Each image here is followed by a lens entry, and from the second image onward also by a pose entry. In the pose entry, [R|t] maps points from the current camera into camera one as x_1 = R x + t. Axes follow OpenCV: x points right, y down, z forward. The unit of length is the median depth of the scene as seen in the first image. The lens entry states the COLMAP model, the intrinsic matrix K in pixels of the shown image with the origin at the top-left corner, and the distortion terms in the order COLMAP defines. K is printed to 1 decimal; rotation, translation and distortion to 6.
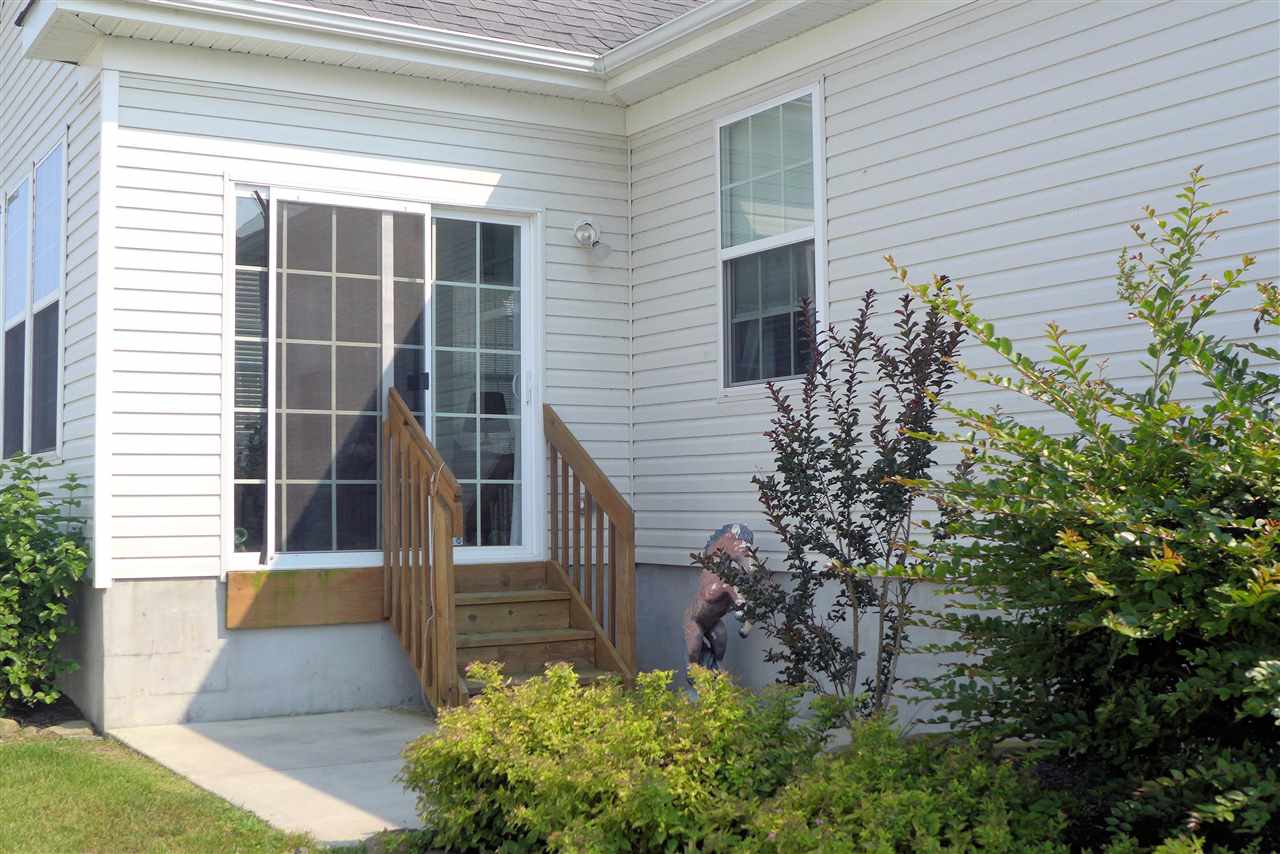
lens RADIAL K [[1519.8, 0, 641.1], [0, 1519.8, 419.8], [0, 0, 1]] dist [-0.026004, 0.000000]
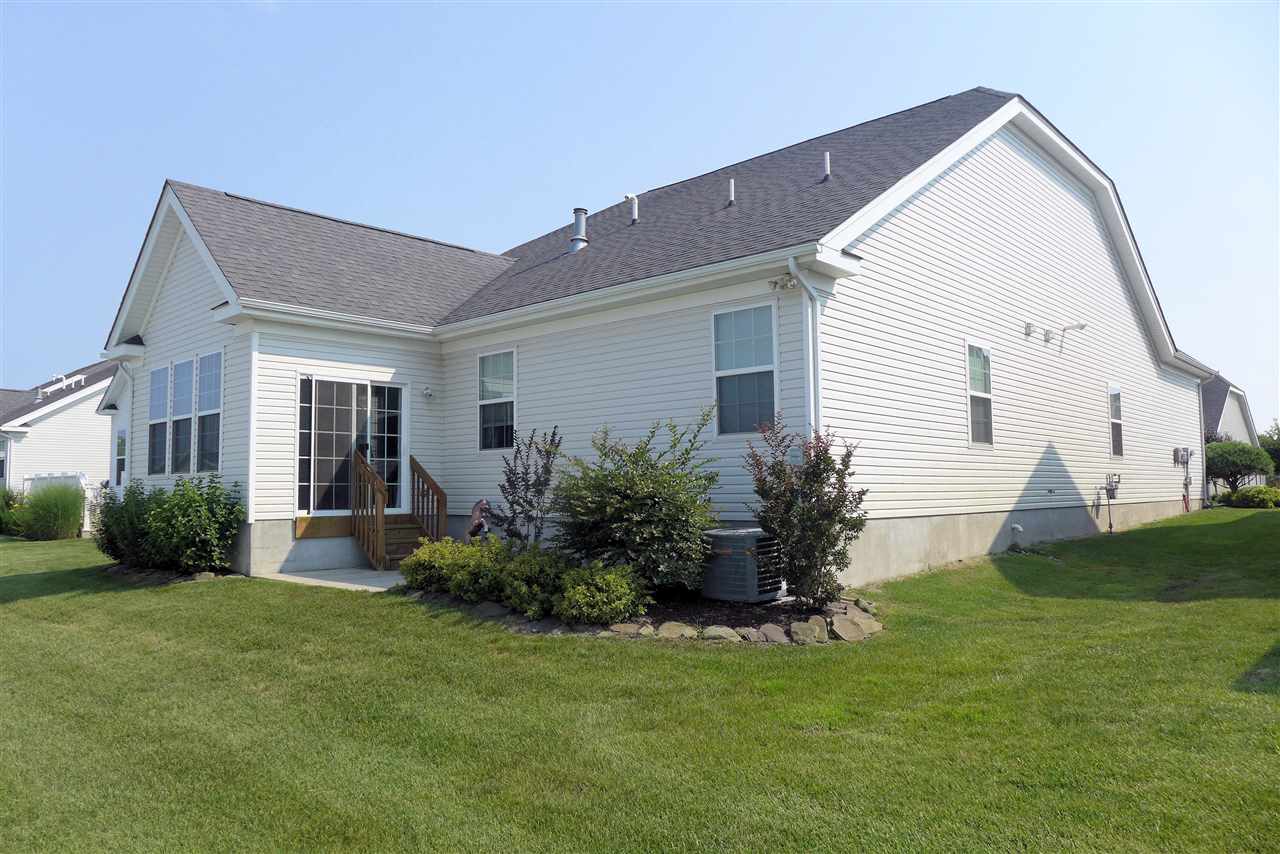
lens RADIAL K [[899.0, 0, 645.6], [0, 899.0, 426.2], [0, 0, 1]] dist [-0.047551, 0.031430]
pose [[0.959494, 0.019891, 0.281026, -0.122875], [-0.014445, 0.999666, -0.021436, -0.037020], [-0.281359, 0.016508, 0.959461, -0.704319]]
